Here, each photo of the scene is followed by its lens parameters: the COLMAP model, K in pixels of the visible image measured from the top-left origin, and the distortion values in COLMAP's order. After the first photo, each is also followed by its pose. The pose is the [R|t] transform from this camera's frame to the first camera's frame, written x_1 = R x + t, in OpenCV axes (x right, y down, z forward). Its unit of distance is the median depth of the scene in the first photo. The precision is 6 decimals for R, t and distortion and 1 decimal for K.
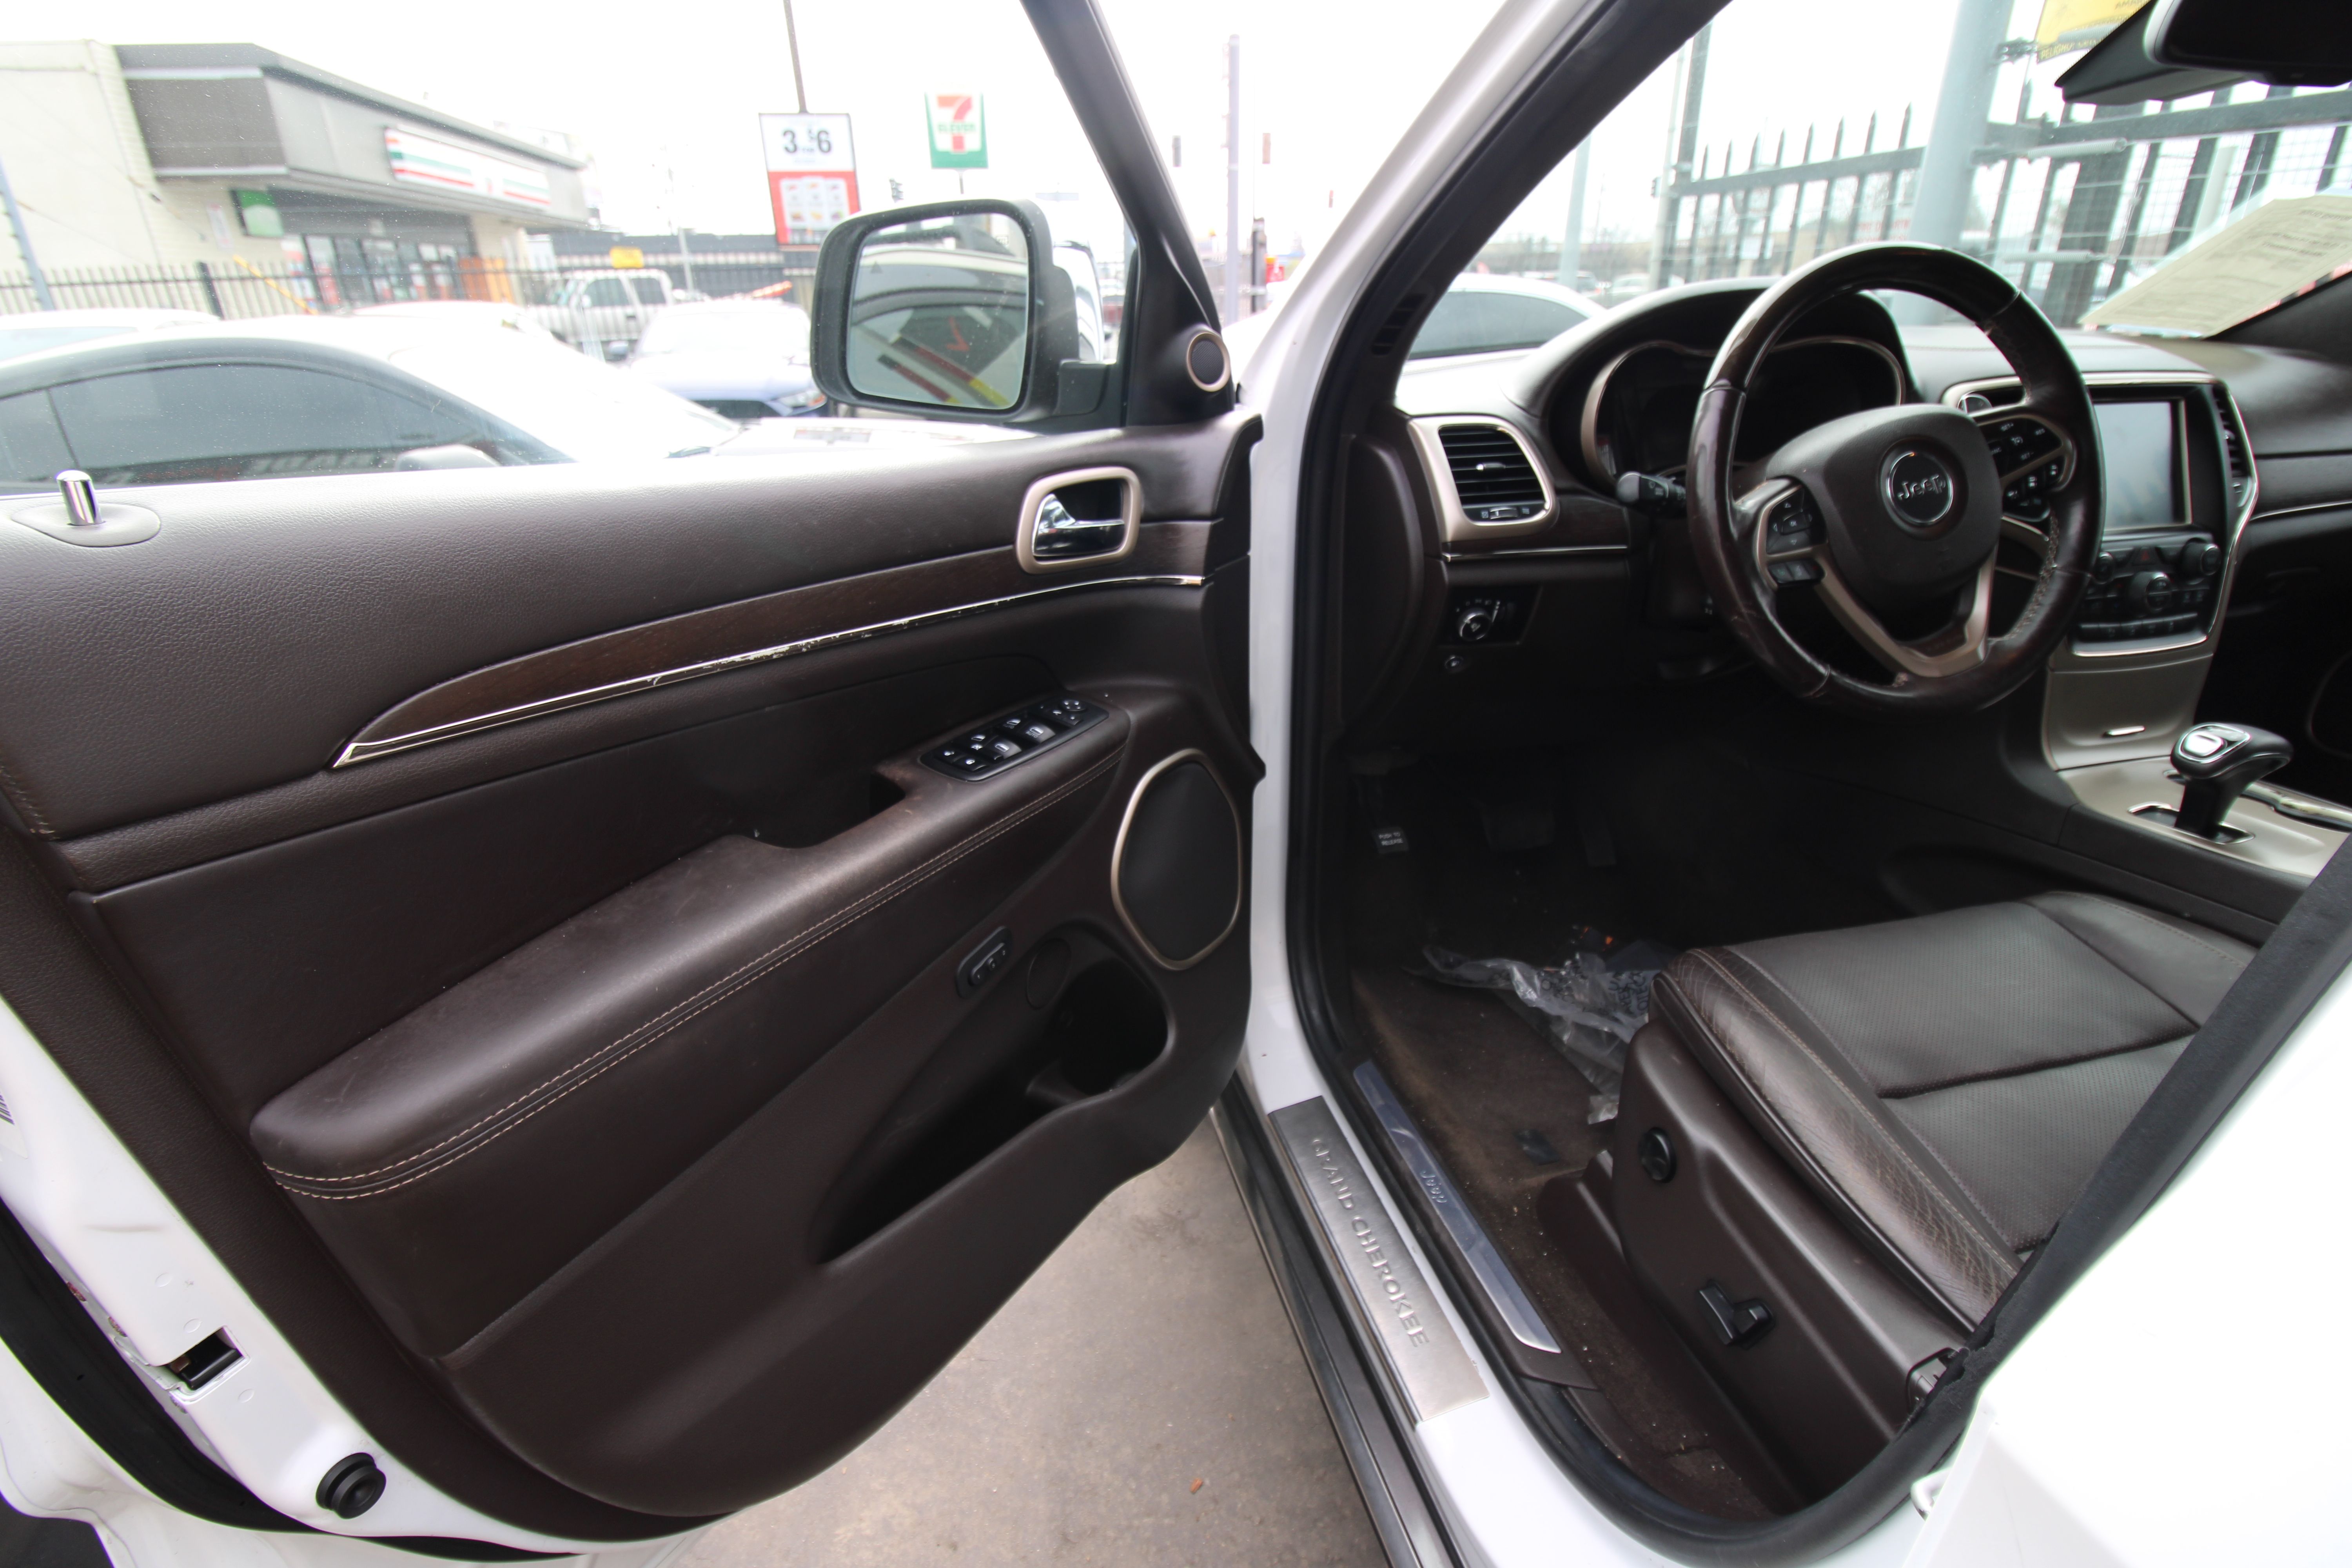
lens RADIAL K [[1092.8, 0, 1174.1], [0, 1092.8, 798.2], [0, 0, 1]] dist [-0.000804, -0.011877]
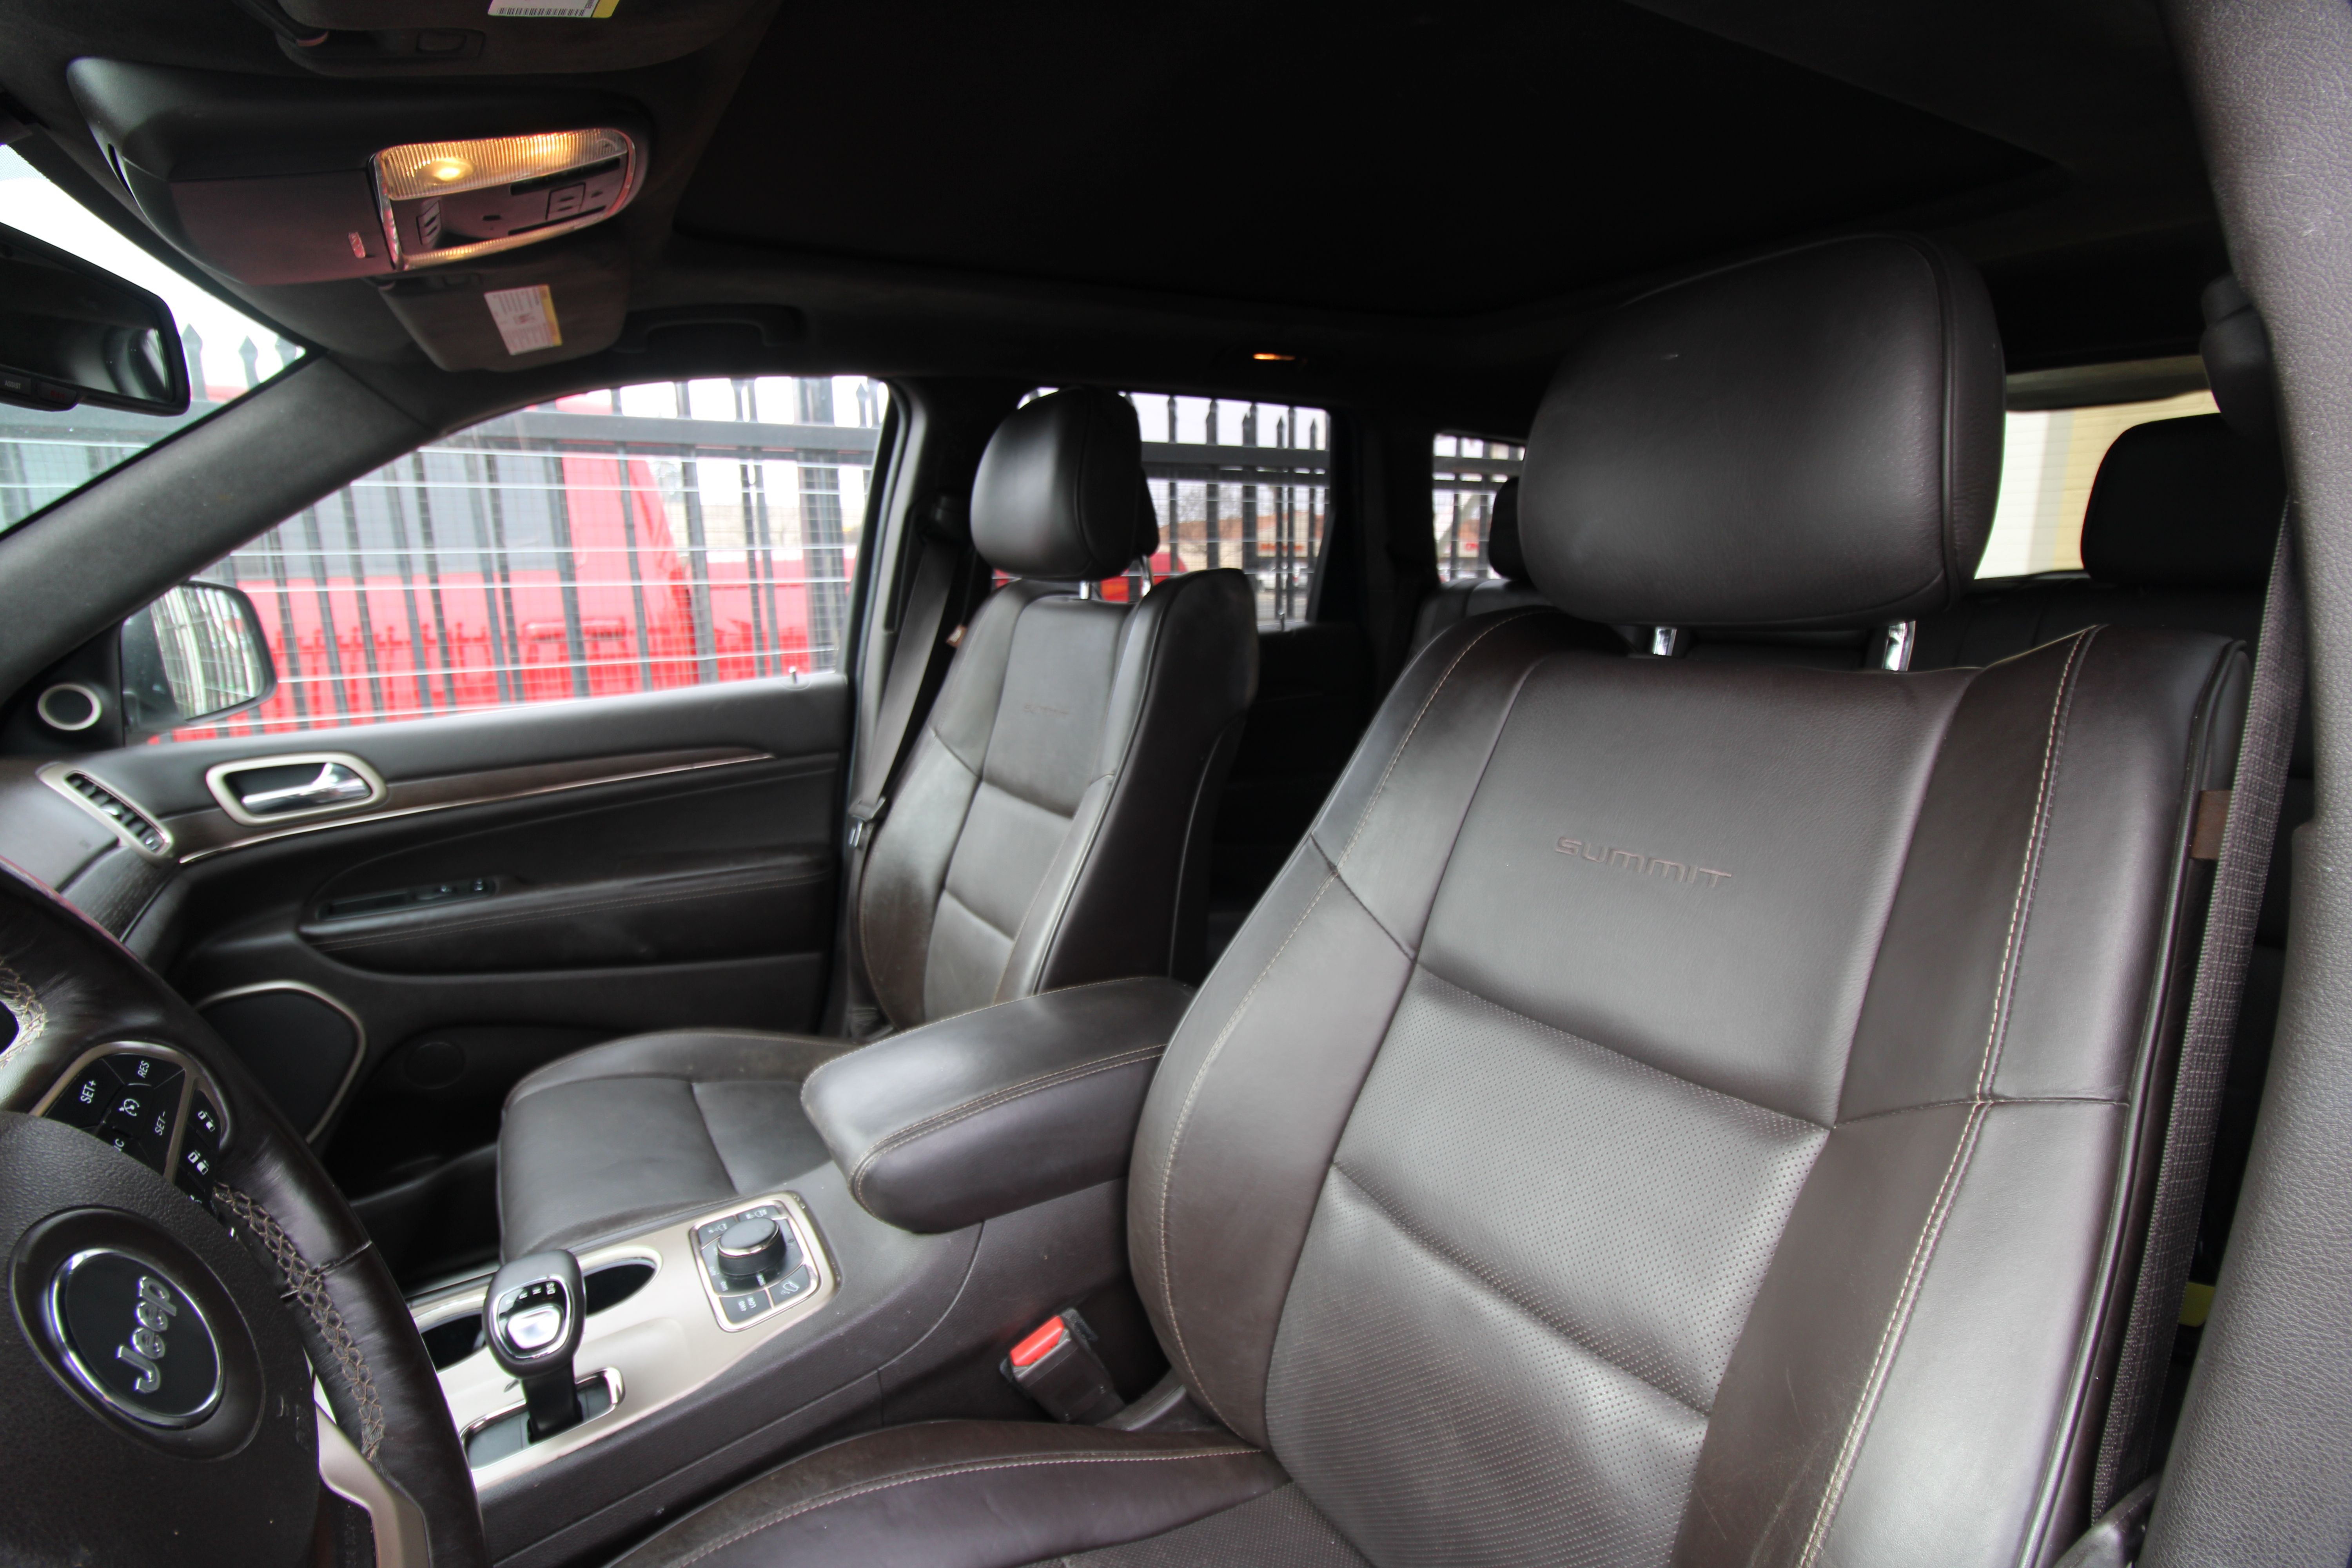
lens RADIAL K [[1092.8, 0, 1173.9], [0, 1092.8, 802.6], [0, 0, 1]] dist [-0.000804, -0.011877]
pose [[-0.317376, -0.178961, 0.931260, 0.232083], [0.410691, 0.859220, 0.305081, -0.347259], [-0.854755, 0.479286, -0.199198, 0.590351]]
